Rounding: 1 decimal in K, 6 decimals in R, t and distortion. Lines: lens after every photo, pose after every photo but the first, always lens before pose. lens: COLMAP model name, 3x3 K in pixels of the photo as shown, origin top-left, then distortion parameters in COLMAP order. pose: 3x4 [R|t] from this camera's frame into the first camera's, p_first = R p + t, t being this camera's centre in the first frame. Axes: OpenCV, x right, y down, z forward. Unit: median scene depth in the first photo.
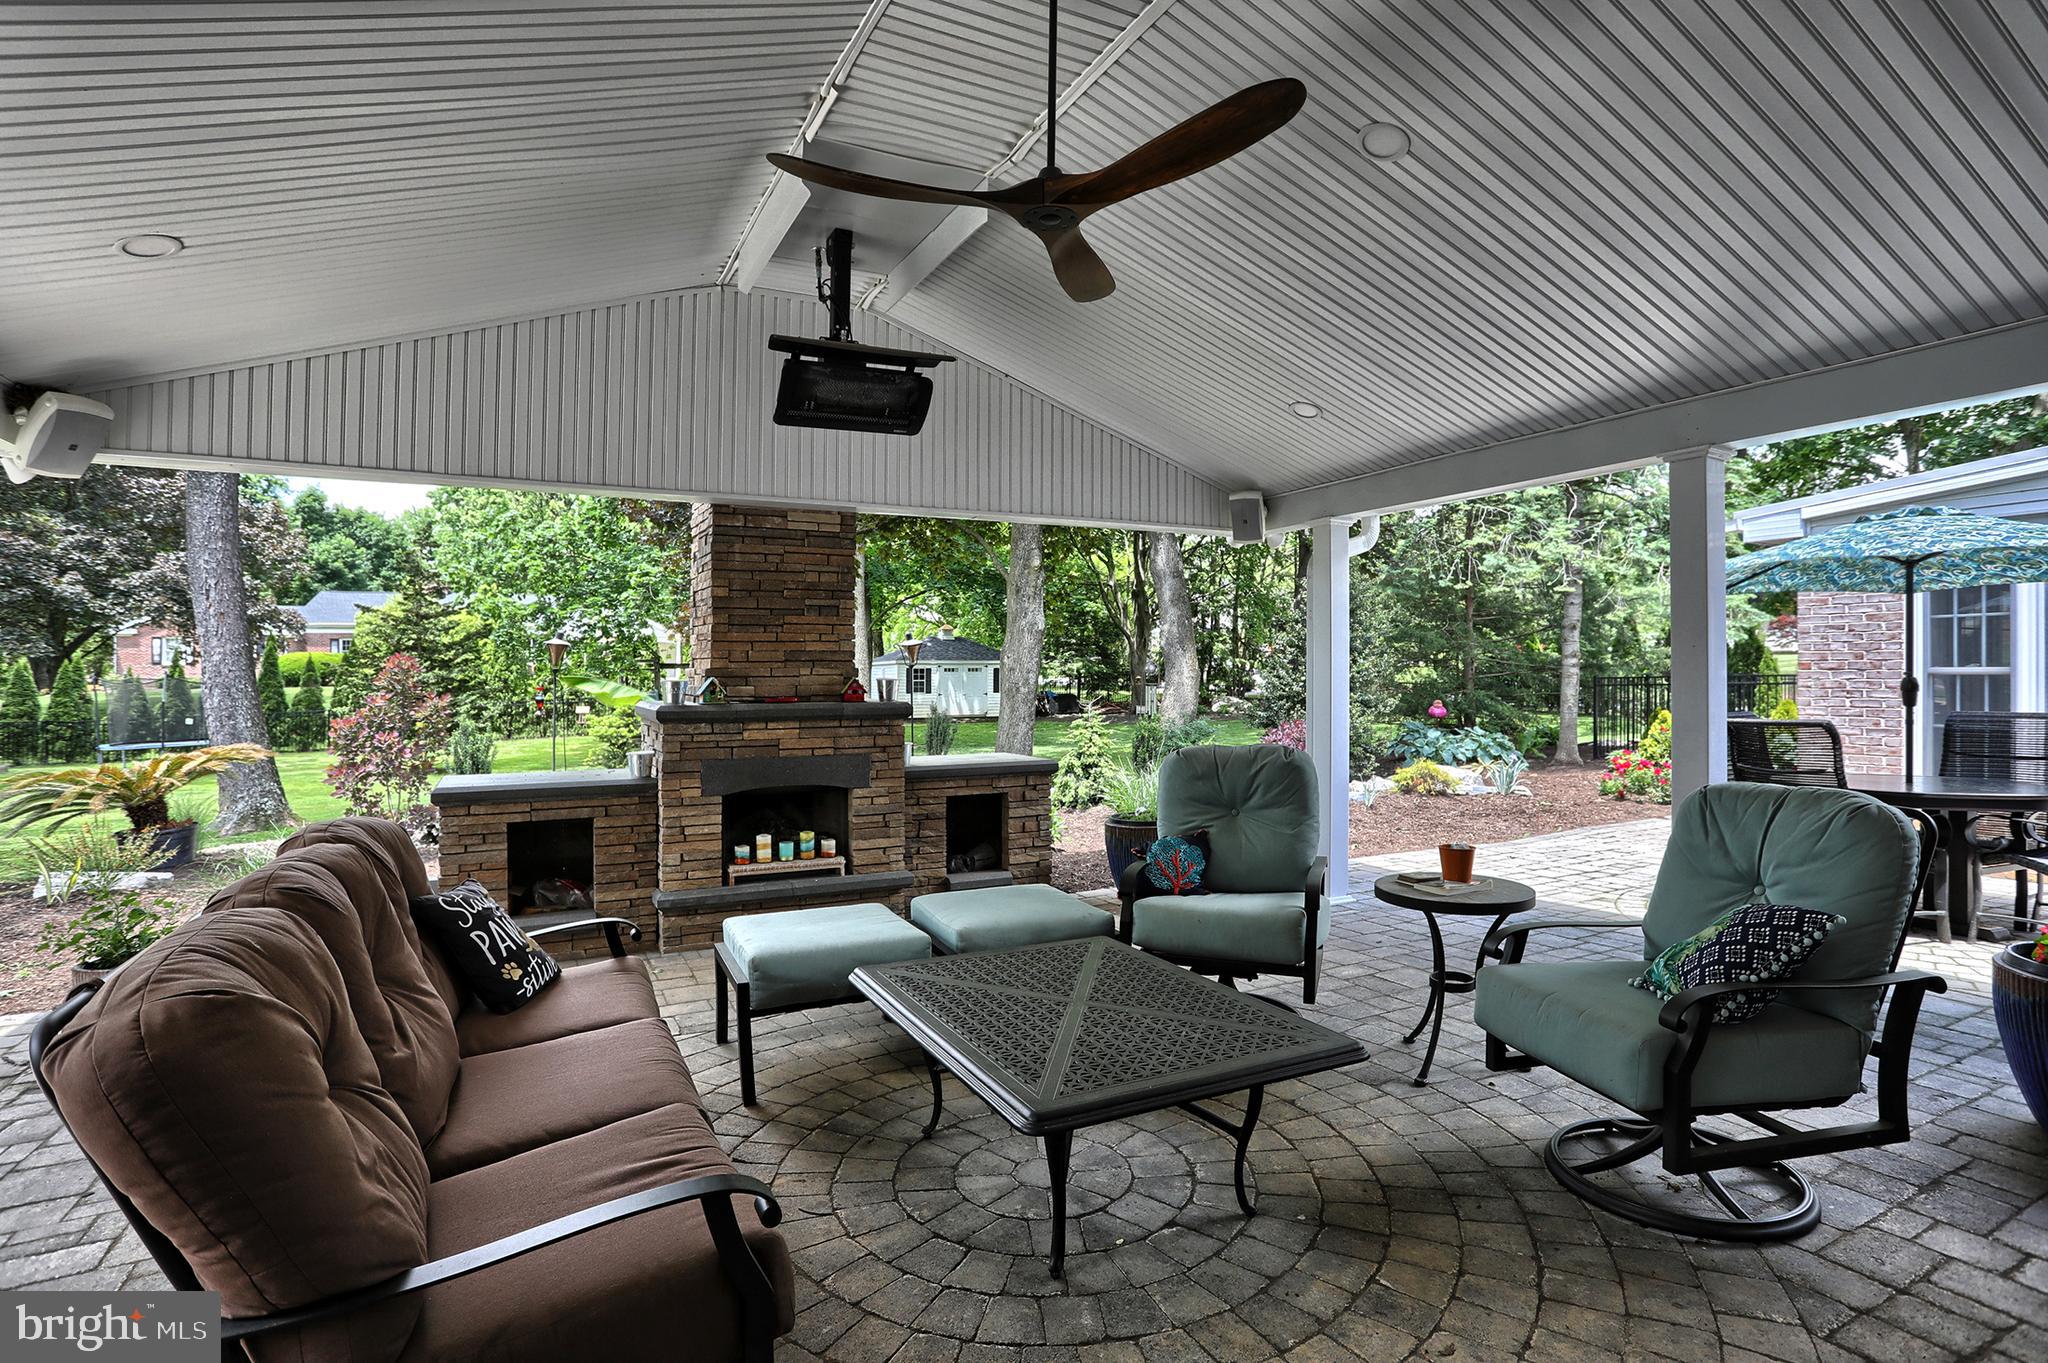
lens RADIAL K [[1074.4, 0, 1026.1], [0, 1074.4, 678.5], [0, 0, 1]] dist [-0.037830, 0.015747]
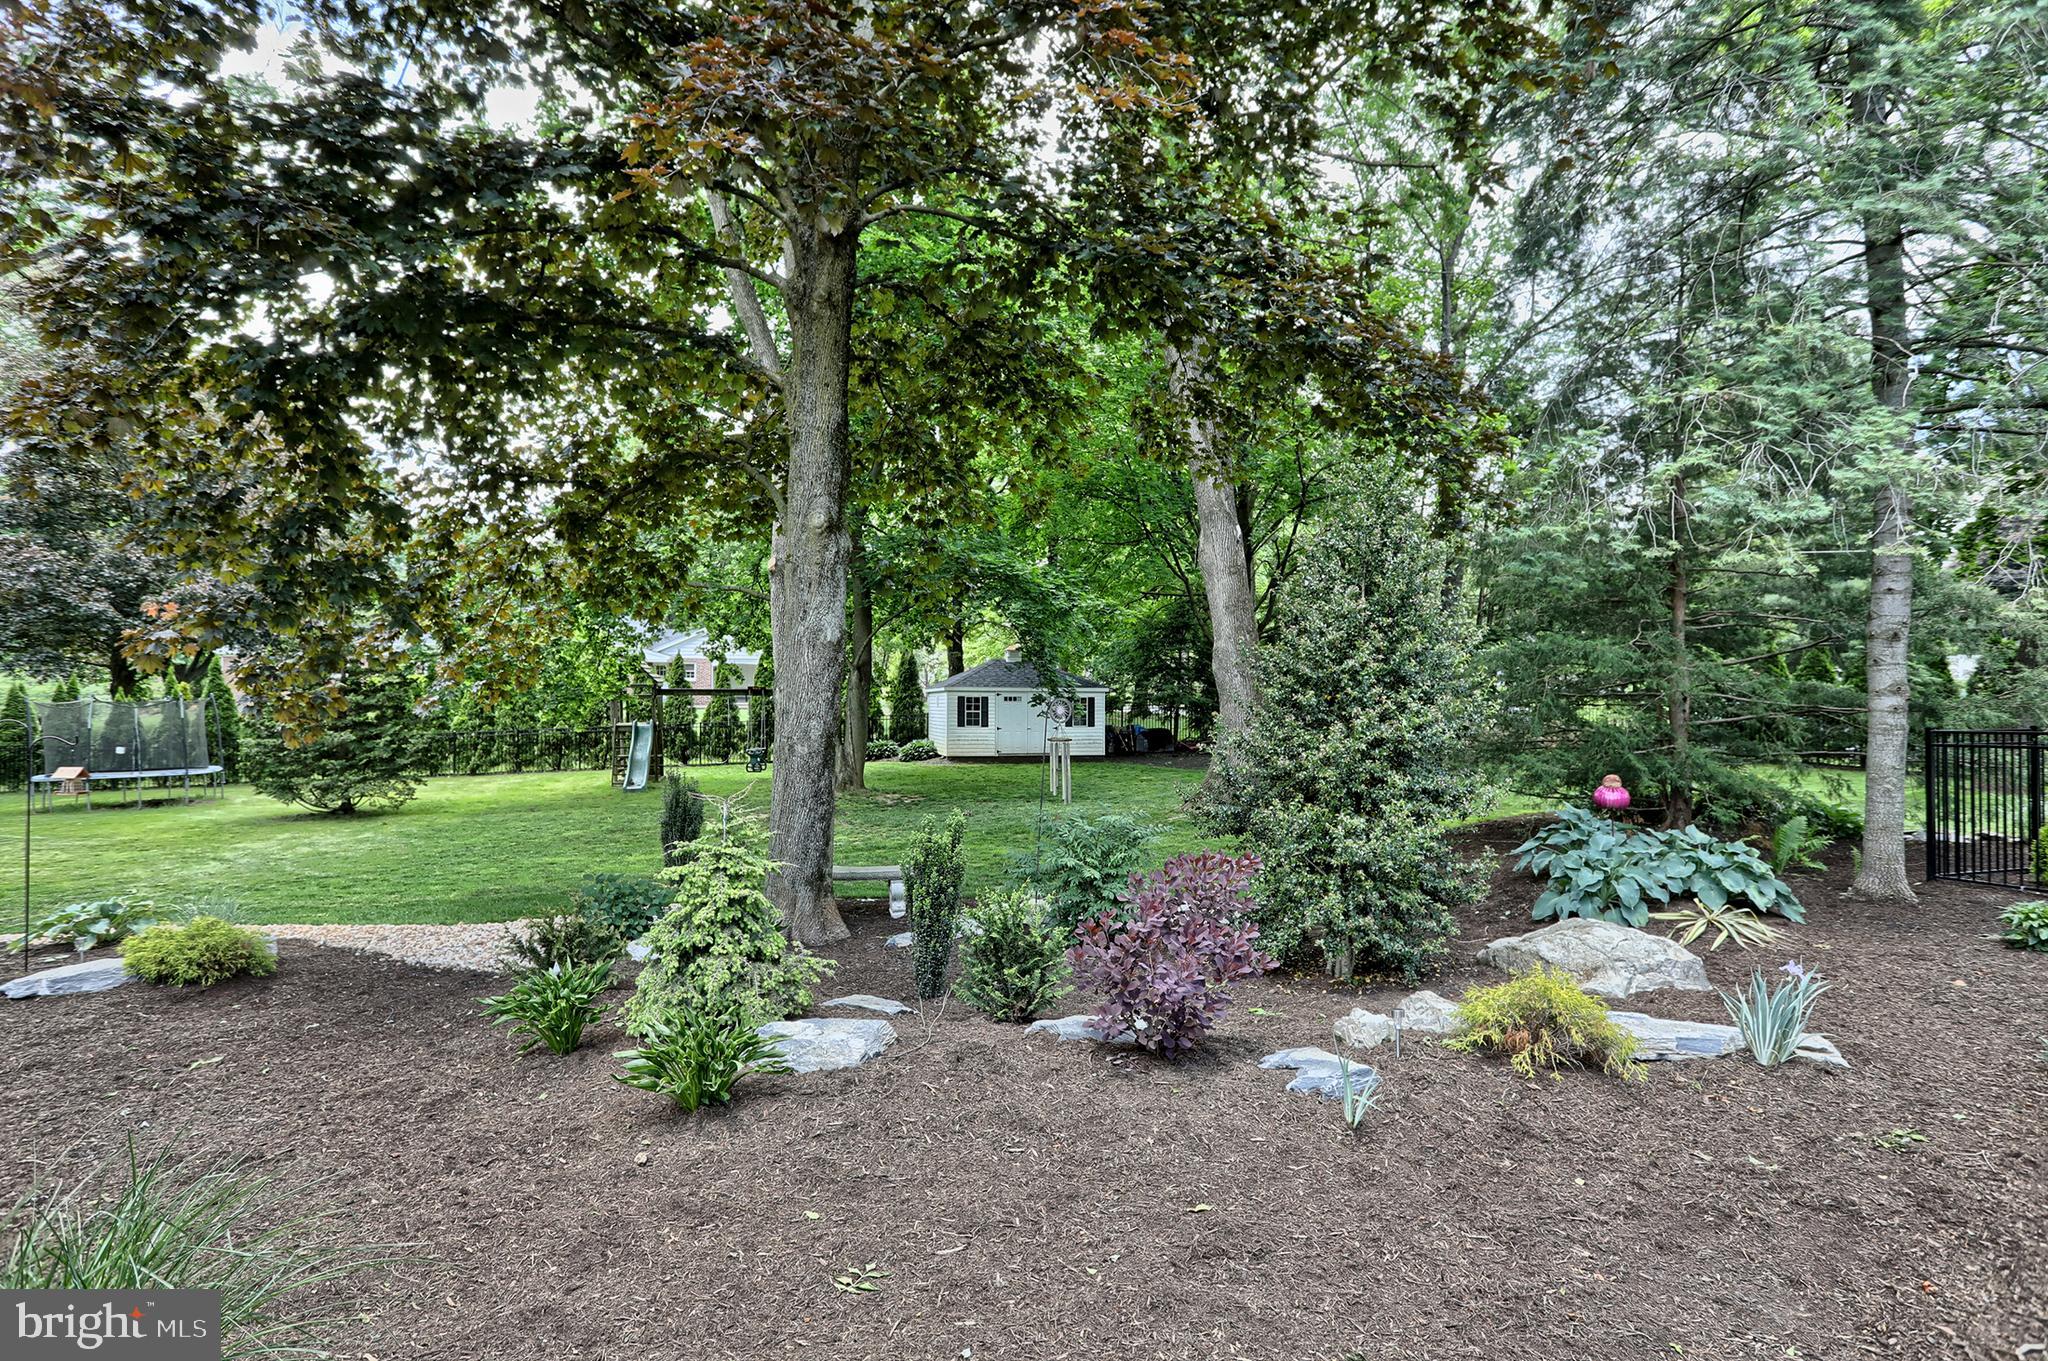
lens RADIAL K [[1074.4, 0, 1029.2], [0, 1074.4, 676.1], [0, 0, 1]] dist [-0.037830, 0.015747]
pose [[0.986822, 0.004337, -0.161750, 0.185905], [-0.008378, 0.999669, -0.024312, -0.012981], [0.161591, 0.025347, 0.986532, 0.434812]]
